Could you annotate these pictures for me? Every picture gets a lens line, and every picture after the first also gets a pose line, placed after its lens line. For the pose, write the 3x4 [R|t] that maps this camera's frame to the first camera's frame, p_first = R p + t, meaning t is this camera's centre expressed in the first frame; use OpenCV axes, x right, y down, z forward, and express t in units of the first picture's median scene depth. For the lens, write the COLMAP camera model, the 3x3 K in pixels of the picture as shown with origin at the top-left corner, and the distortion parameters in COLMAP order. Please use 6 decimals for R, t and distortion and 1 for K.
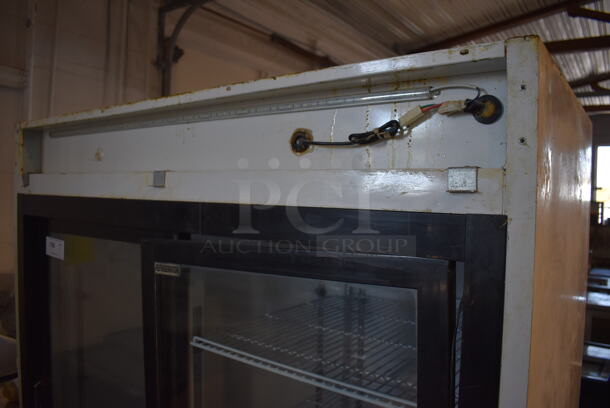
lens RADIAL K [[473.3, 0, 305.0], [0, 473.3, 204.0], [0, 0, 1]] dist [-0.088161, 0.010192]
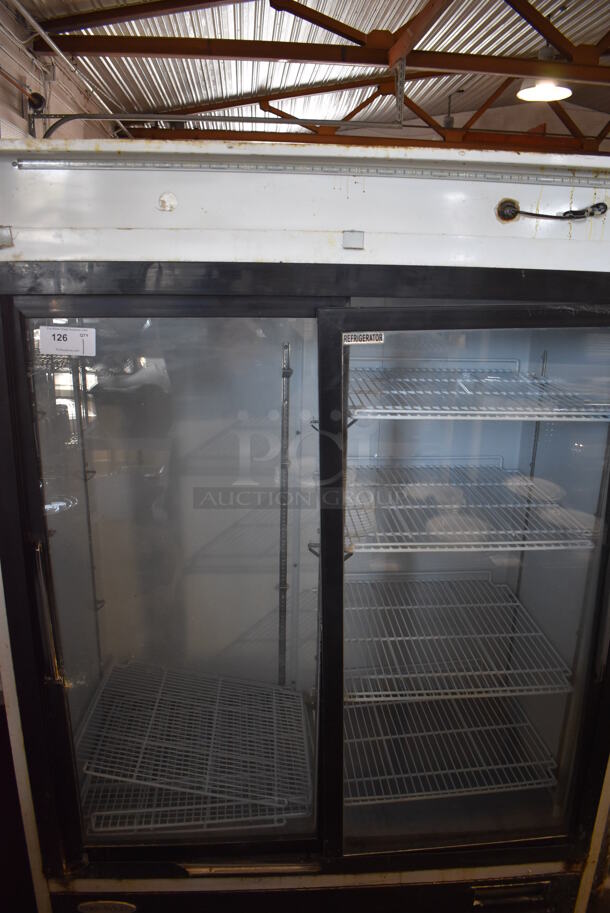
lens RADIAL K [[708.4, 0, 305.0], [0, 708.4, 456.5], [0, 0, 1]] dist [-0.088161, 0.010192]
pose [[0.764663, -0.182901, 0.617930, -1.330172], [0.017042, 0.964282, 0.264329, -0.010547], [-0.644205, -0.191592, 0.740468, -0.032220]]
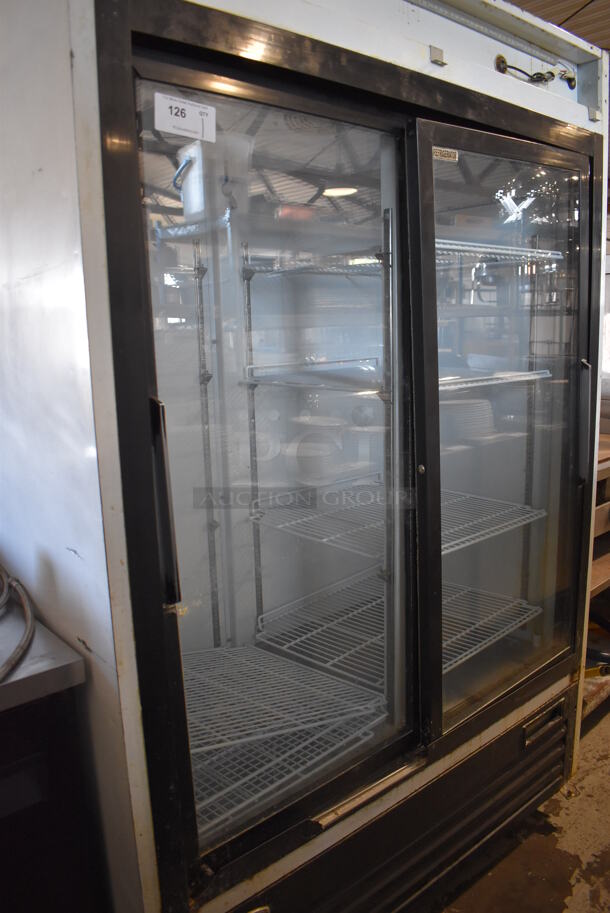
lens RADIAL K [[708.4, 0, 305.0], [0, 708.4, 456.5], [0, 0, 1]] dist [-0.088161, 0.010192]
pose [[0.224010, -0.206945, 0.952362, -1.891046], [0.062336, 0.978237, 0.197905, 0.455144], [-0.972591, 0.015034, 0.232035, 0.965620]]
